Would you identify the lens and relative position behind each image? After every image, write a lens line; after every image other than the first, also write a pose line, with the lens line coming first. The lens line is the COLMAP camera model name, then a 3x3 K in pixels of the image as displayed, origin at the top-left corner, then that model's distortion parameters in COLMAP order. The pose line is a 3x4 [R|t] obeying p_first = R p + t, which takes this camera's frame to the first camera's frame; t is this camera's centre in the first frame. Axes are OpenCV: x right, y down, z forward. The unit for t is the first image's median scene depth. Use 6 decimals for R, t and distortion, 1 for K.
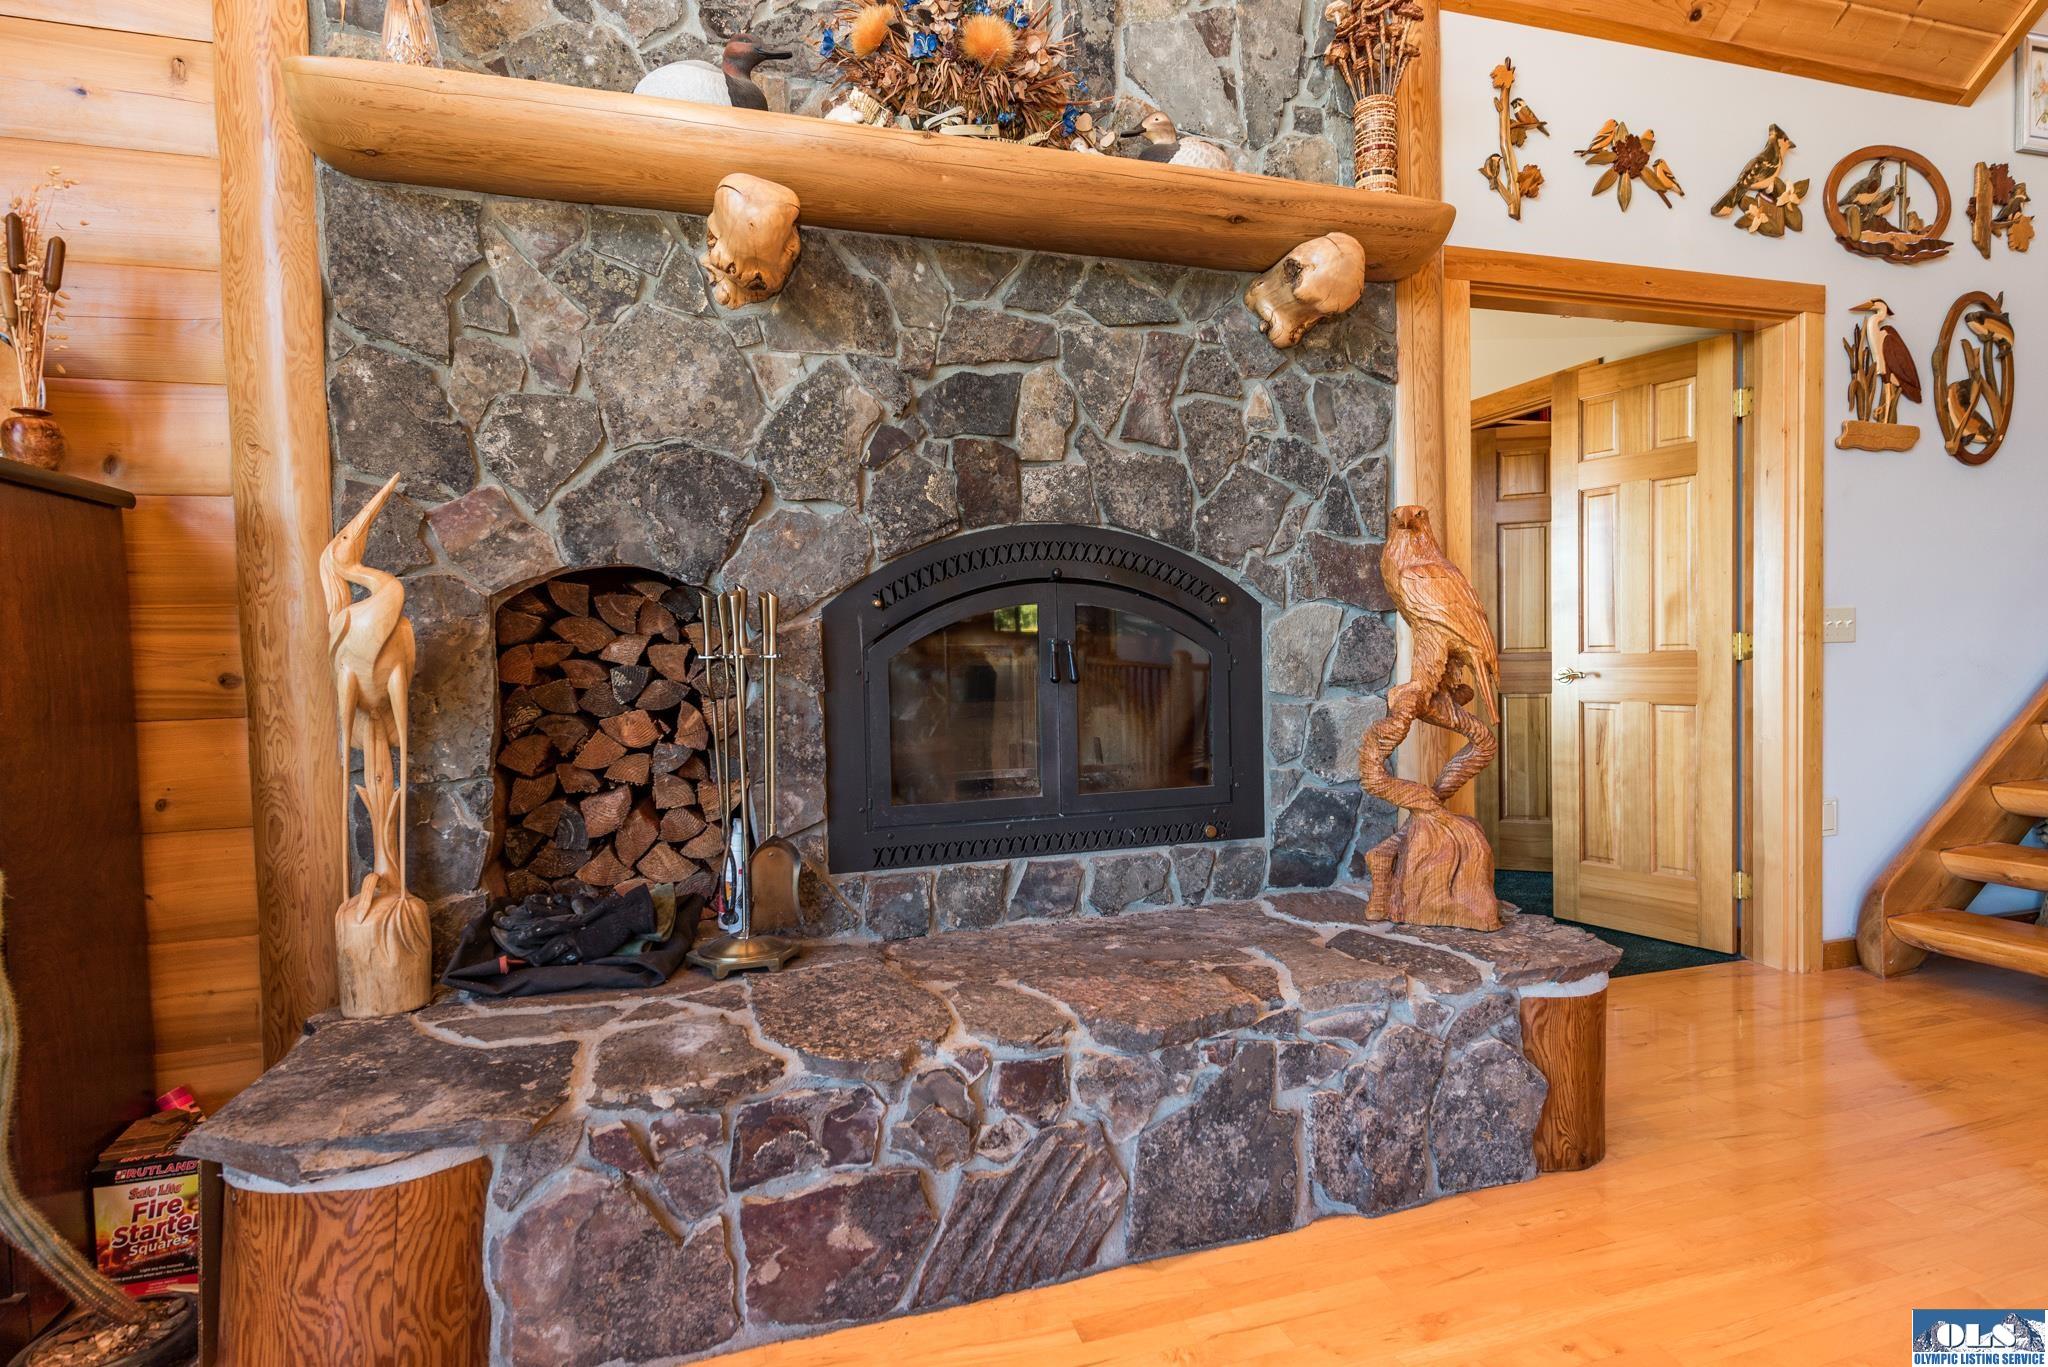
lens RADIAL K [[1019.6, 0, 1016.5], [0, 1019.6, 688.3], [0, 0, 1]] dist [0.010612, -0.005274]
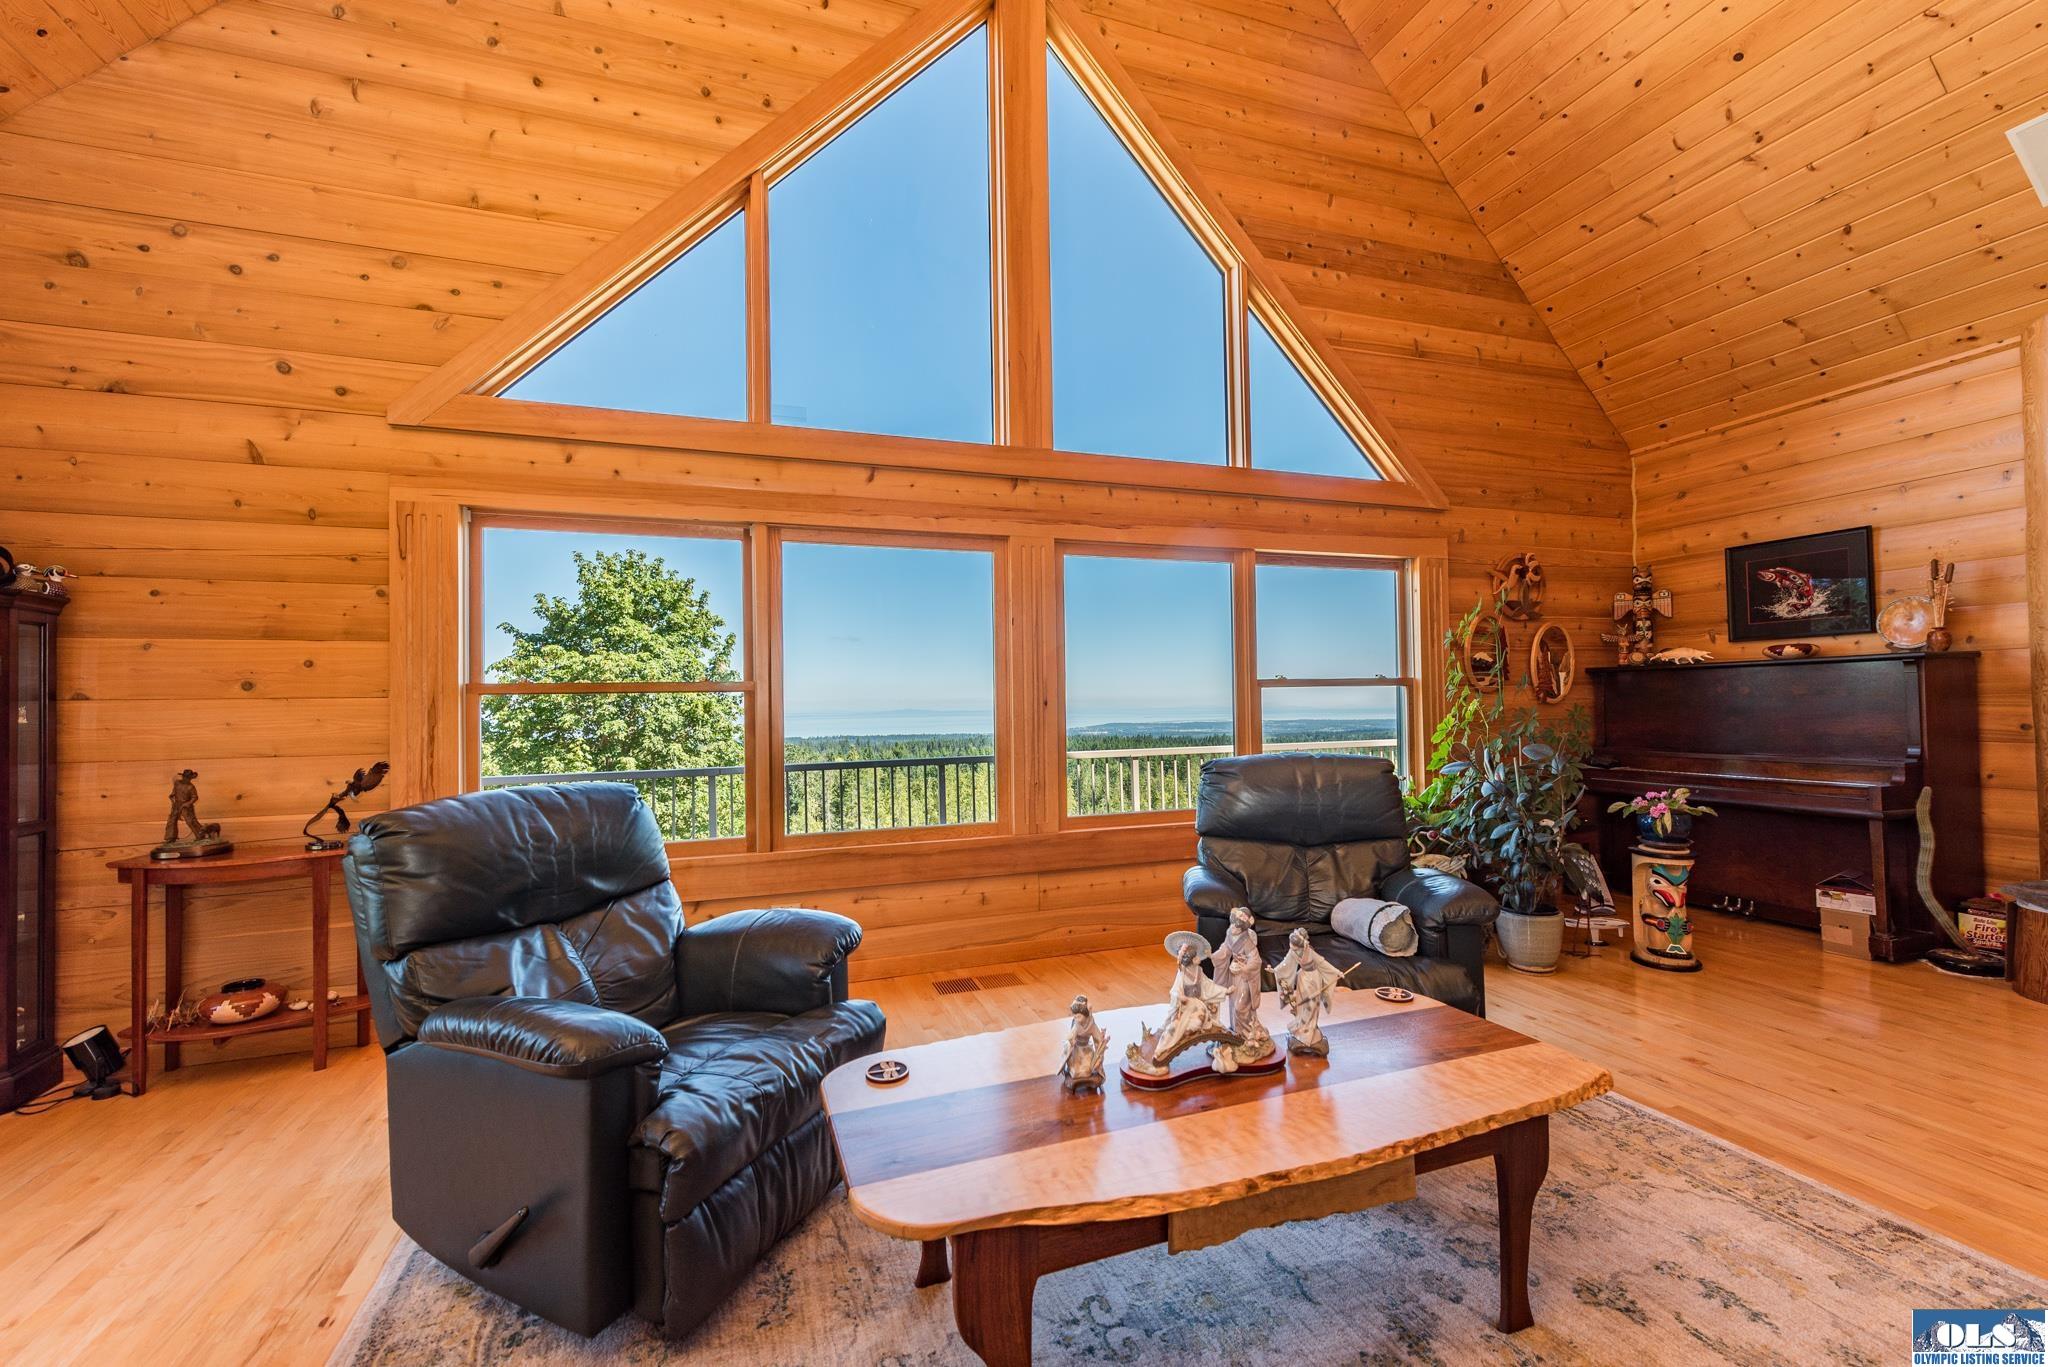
lens RADIAL K [[824.3, 0, 1039.6], [0, 824.3, 686.5], [0, 0, 1]] dist [0.016306, -0.003039]
pose [[0.040837, 0.005008, -0.999153, 0.685543], [-0.019211, 0.999807, 0.004226, -0.042014], [0.998981, 0.019023, 0.040925, -0.867275]]
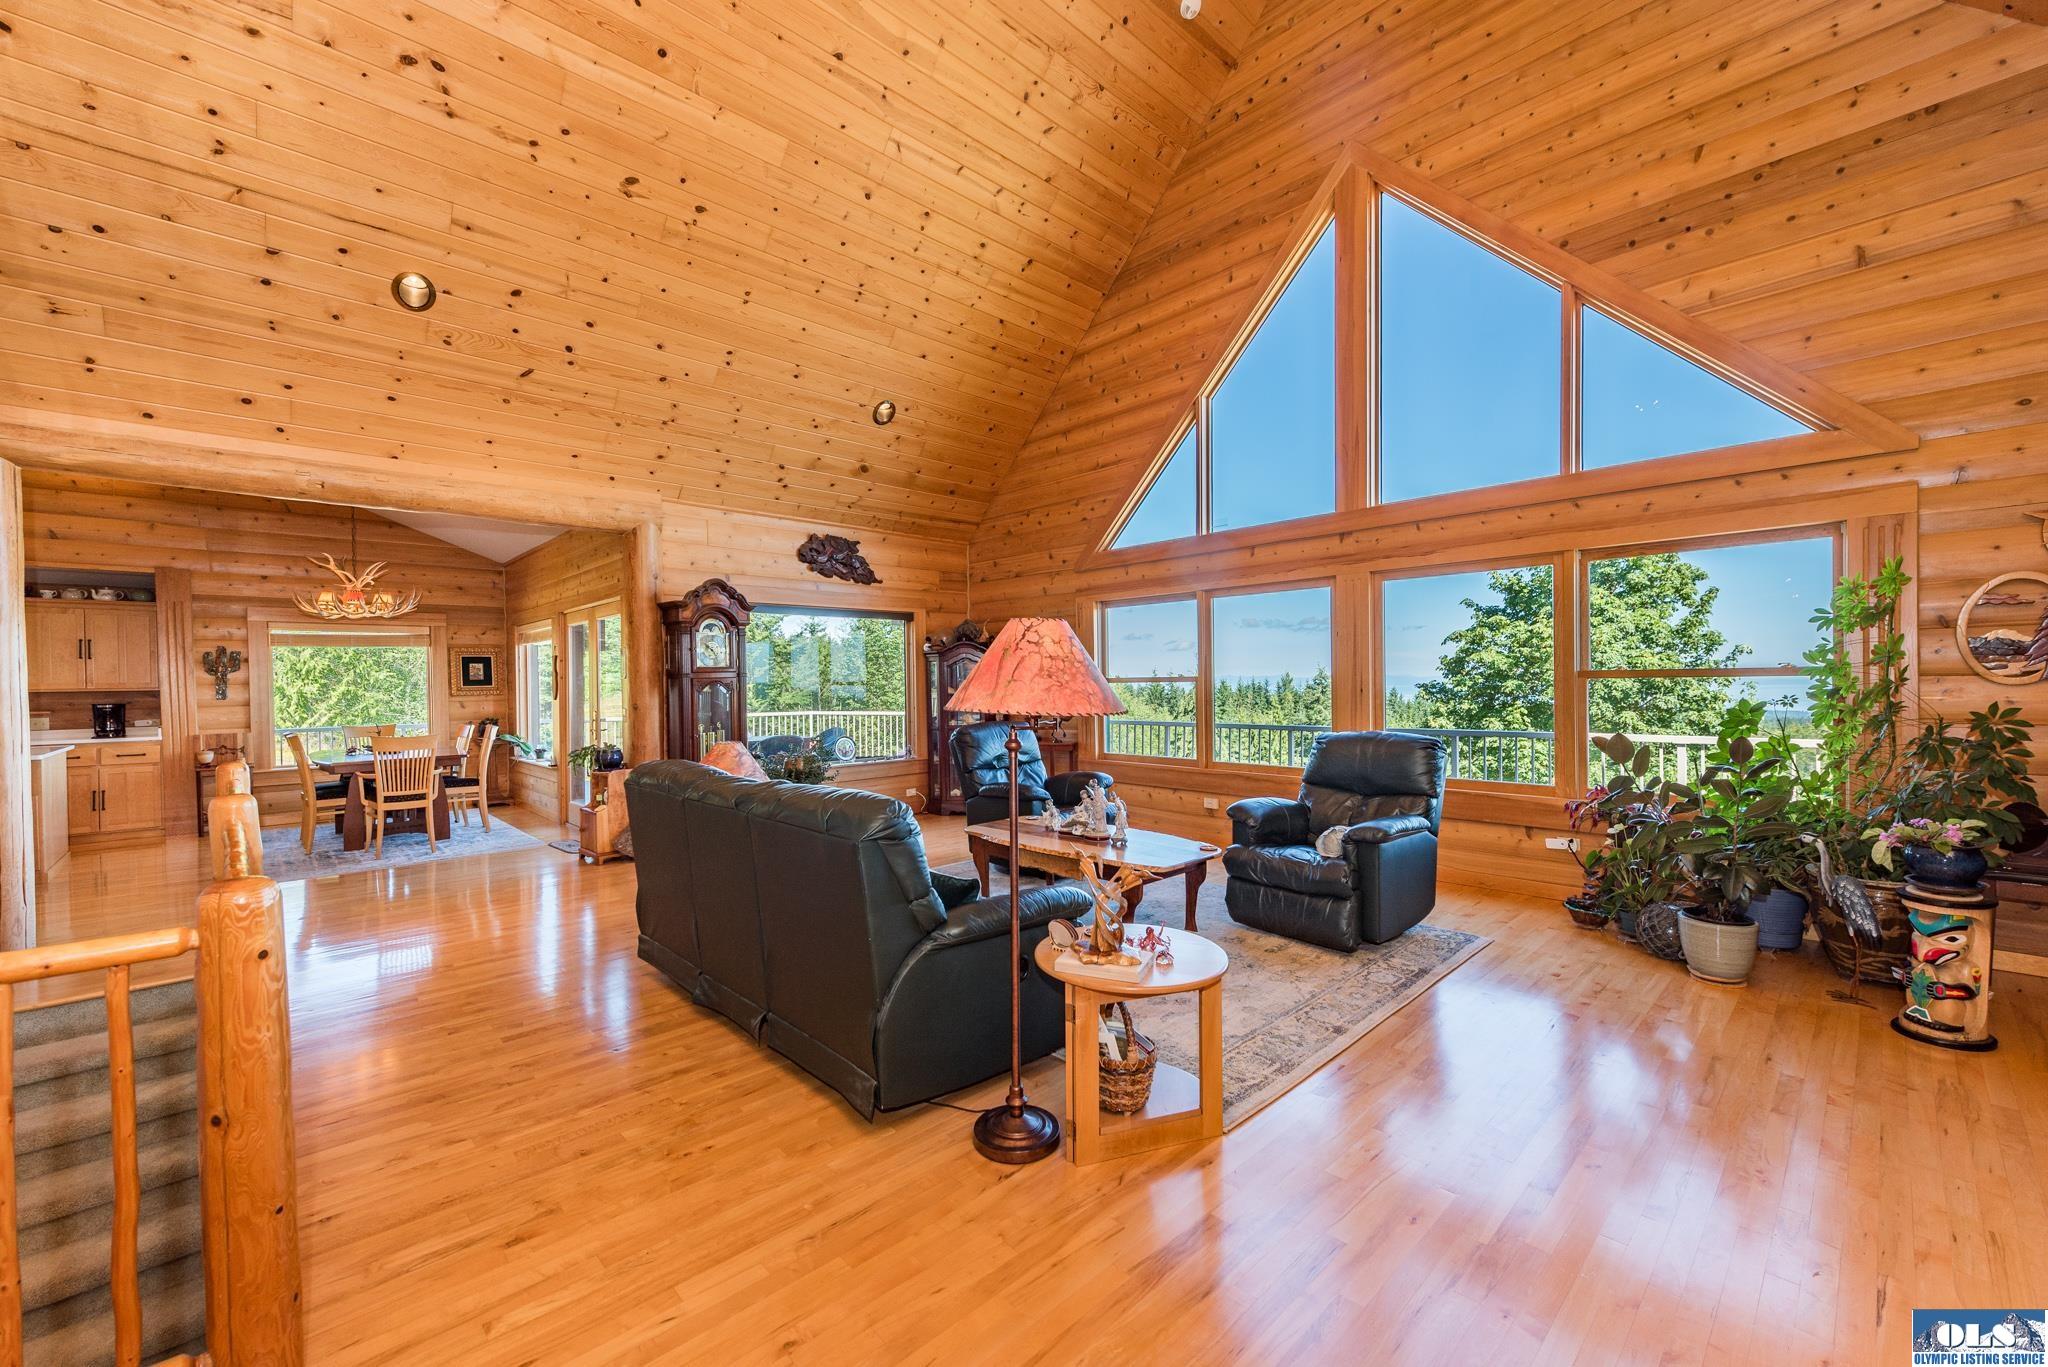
lens RADIAL K [[804.7, 0, 1026.3], [0, 804.7, 688.8], [0, 0, 1]] dist [0.008177, -0.000350]
pose [[-0.892009, 0.041118, -0.450145, 0.864574], [0.019280, 0.998409, 0.052992, -0.127158], [0.451607, 0.038590, -0.891382, 0.507745]]
